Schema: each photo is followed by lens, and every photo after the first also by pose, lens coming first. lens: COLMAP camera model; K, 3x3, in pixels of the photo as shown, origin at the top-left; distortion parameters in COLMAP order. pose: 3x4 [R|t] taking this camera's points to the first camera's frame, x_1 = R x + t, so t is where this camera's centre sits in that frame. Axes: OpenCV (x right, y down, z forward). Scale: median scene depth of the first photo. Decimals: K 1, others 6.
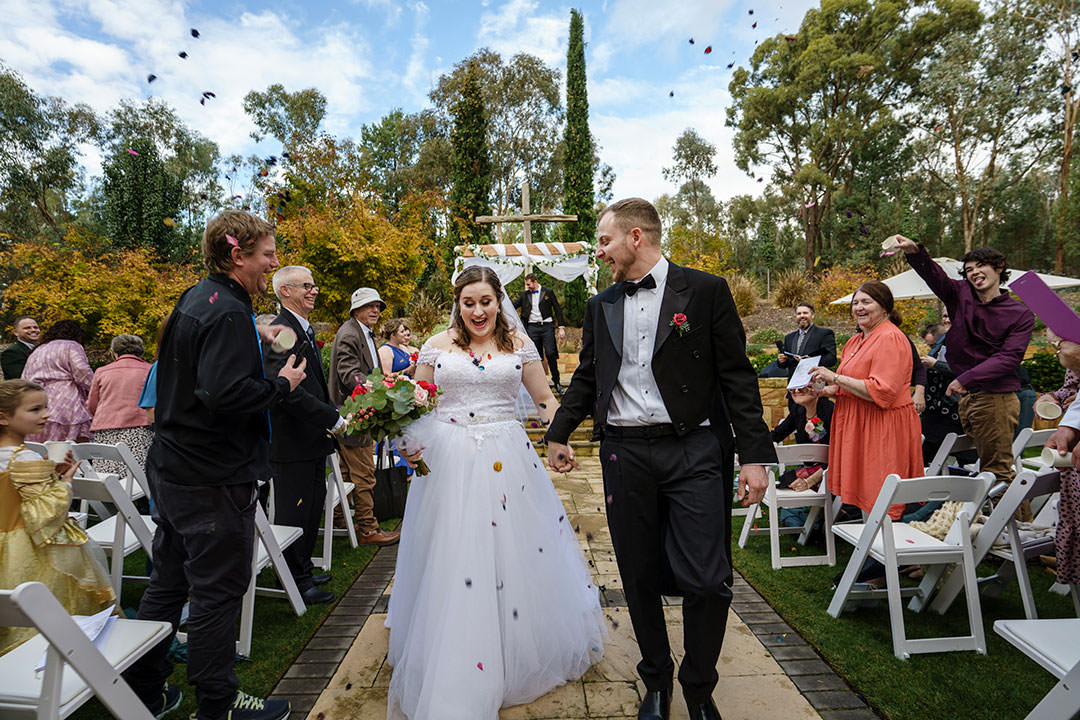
lens RADIAL K [[512.3, 0, 540.0], [0, 512.3, 360.0], [0, 0, 1]] dist [-0.093766, 0.056409]
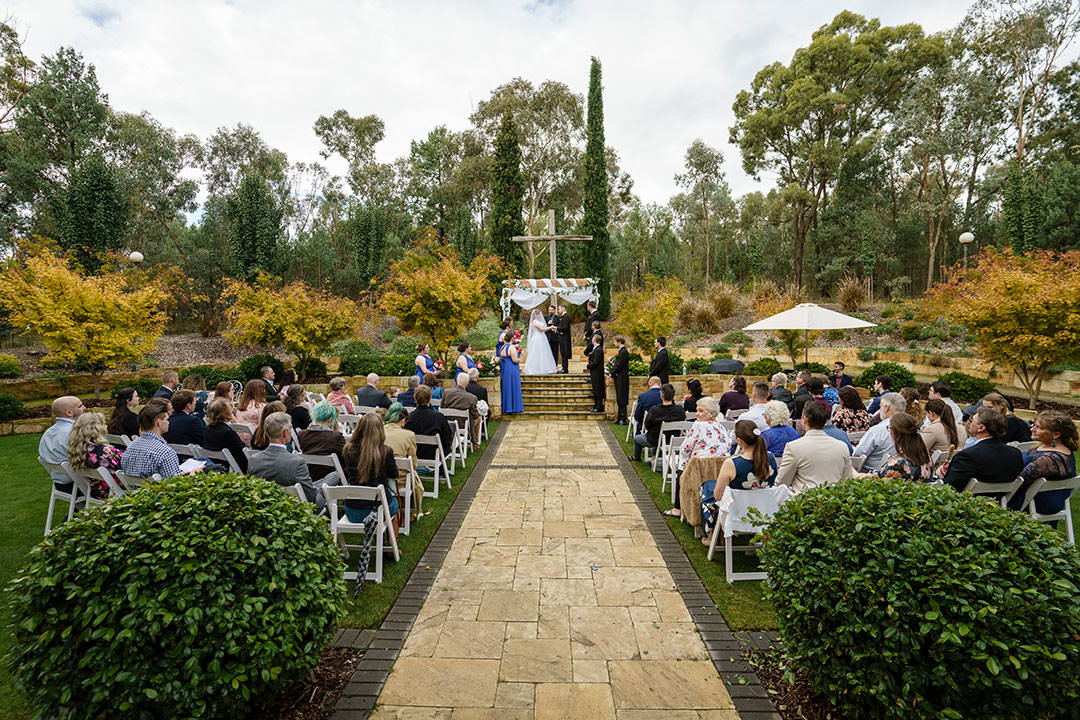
lens RADIAL K [[510.8, 0, 534.4], [0, 510.8, 357.1], [0, 0, 1]] dist [-0.035713, 0.001624]
pose [[0.998016, 0.014570, -0.061257, 0.008077], [-0.011941, 0.999001, 0.043072, -0.025844], [0.061823, -0.042255, 0.997192, -0.194988]]
